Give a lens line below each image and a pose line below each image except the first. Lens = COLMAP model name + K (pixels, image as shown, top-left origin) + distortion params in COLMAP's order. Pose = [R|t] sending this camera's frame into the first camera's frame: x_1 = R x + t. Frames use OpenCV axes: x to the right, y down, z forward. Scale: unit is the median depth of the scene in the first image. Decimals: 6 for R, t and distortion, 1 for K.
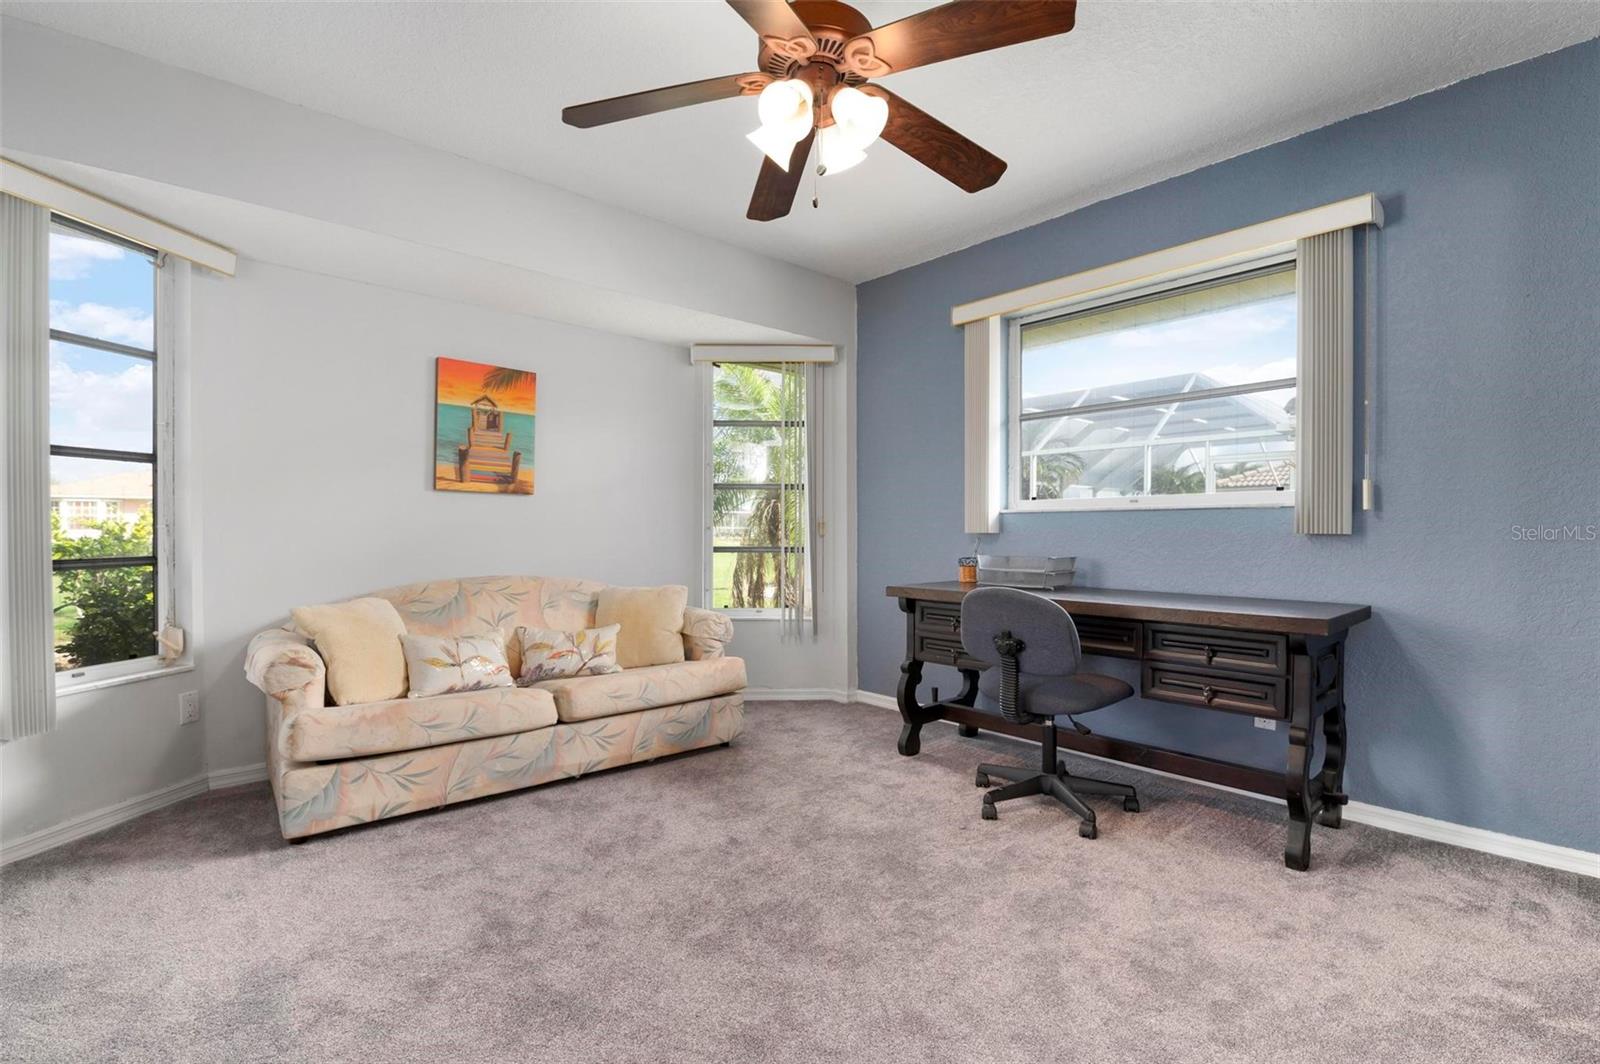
lens RADIAL K [[748.7, 0, 806.7], [0, 748.7, 534.9], [0, 0, 1]] dist [0.000063, -0.000029]
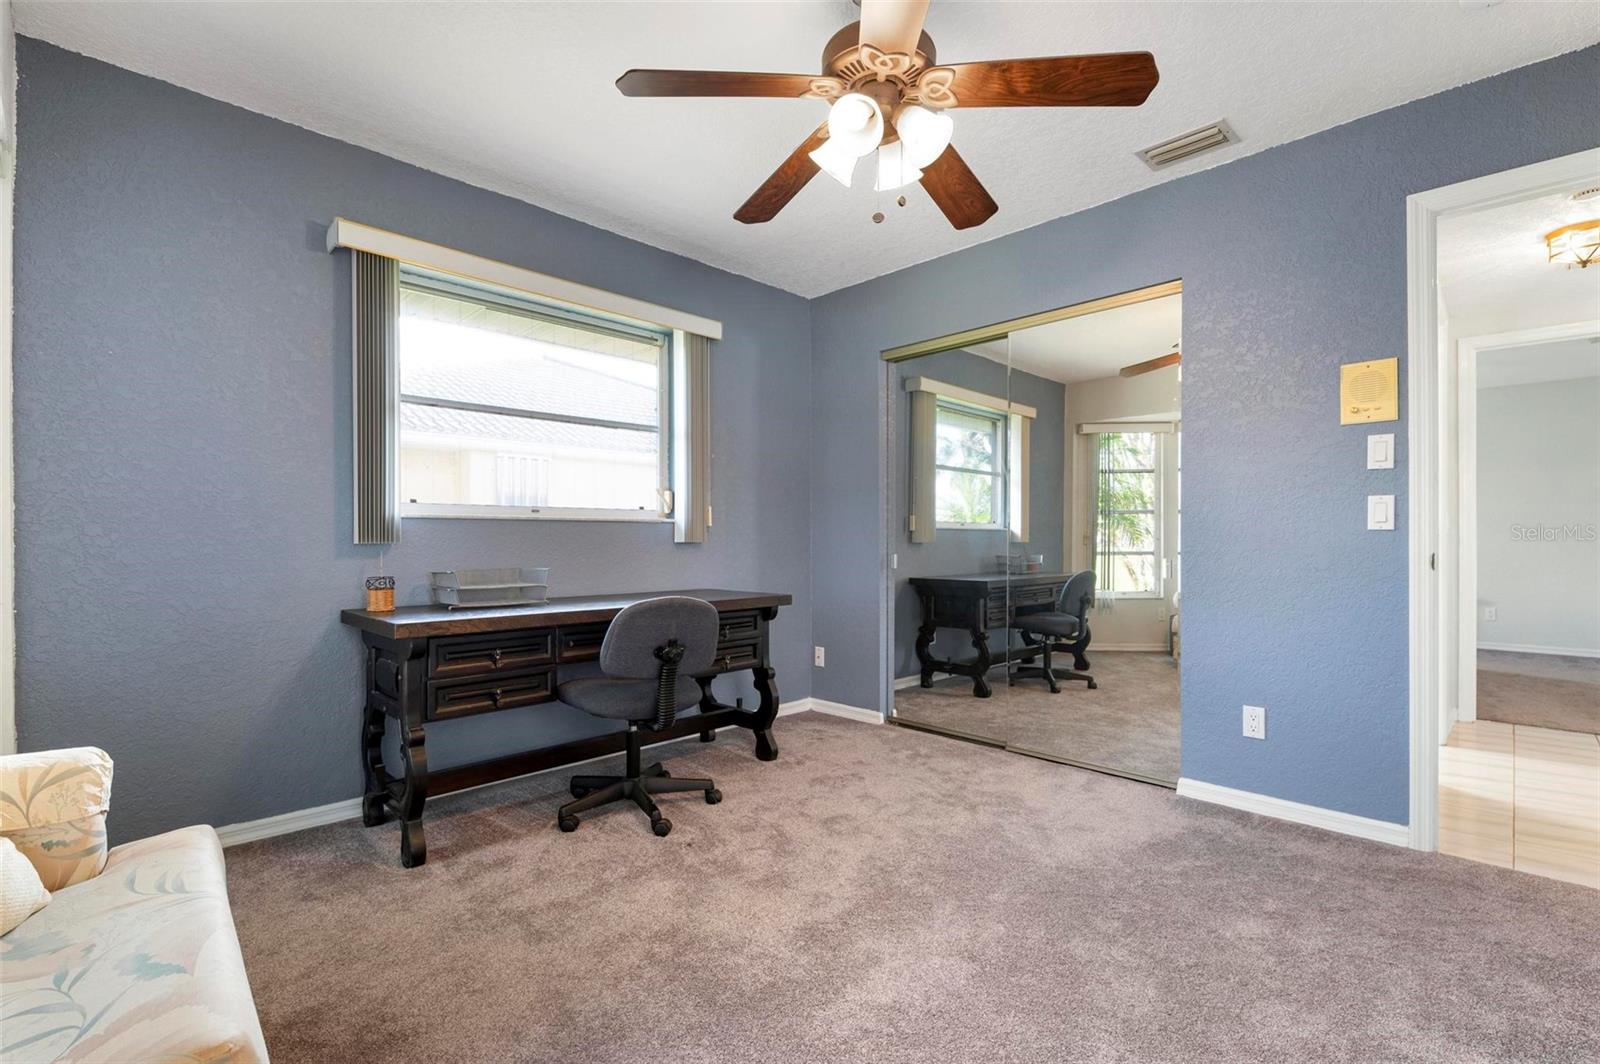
lens RADIAL K [[729.5, 0, 804.4], [0, 729.5, 541.5], [0, 0, 1]] dist [0.001191, 0.000063]
pose [[-0.069309, 0.000916, 0.997595, -0.621851], [0.008241, 0.999966, -0.000346, -0.001014], [-0.997561, 0.008197, -0.069314, 0.760487]]
